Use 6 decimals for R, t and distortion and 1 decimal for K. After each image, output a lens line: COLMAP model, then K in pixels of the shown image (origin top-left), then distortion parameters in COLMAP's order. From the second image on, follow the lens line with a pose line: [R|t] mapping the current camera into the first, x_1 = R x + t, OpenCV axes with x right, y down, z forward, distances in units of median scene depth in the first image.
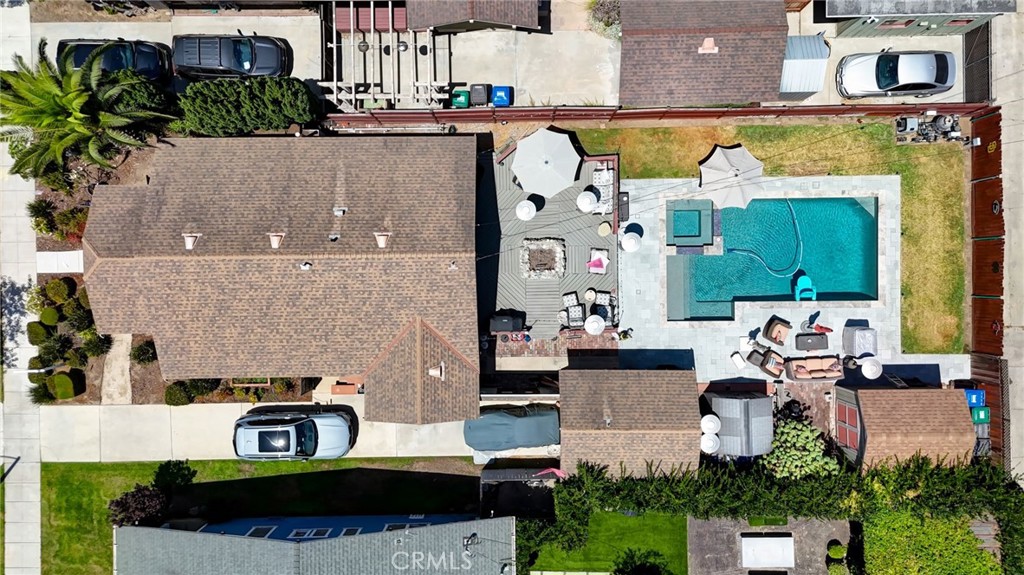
lens RADIAL K [[780.9, 0, 512.1], [0, 780.9, 286.2], [0, 0, 1]] dist [0.009090, -0.000365]
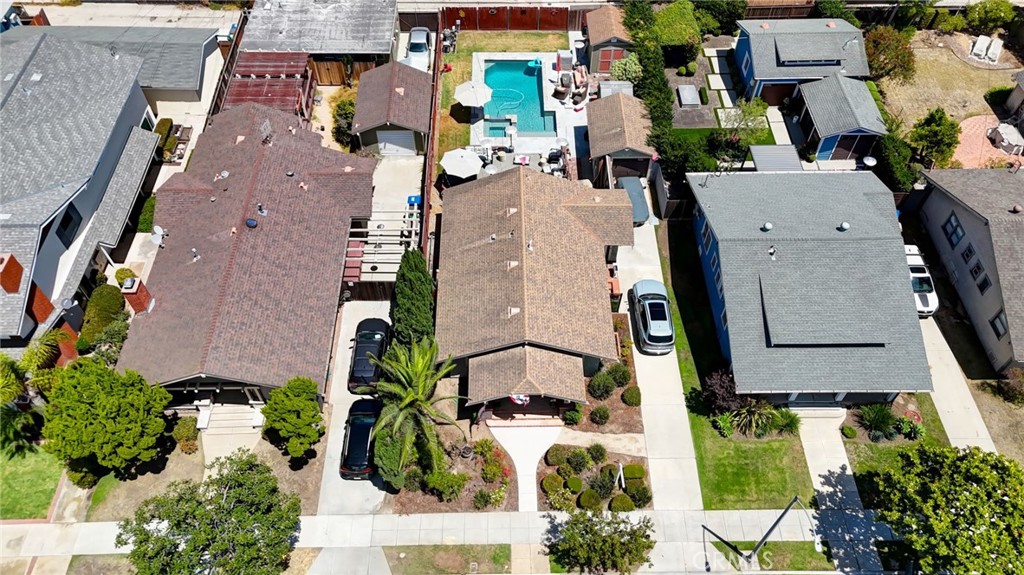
lens RADIAL K [[780.9, 0, 513.3], [0, 780.9, 287.4], [0, 0, 1]] dist [0.009090, -0.000365]
pose [[-0.005055, -0.783097, 0.621879, -1.060425], [0.999982, -0.006026, 0.000540, -0.050589], [0.003325, 0.621871, 0.783113, -0.086556]]
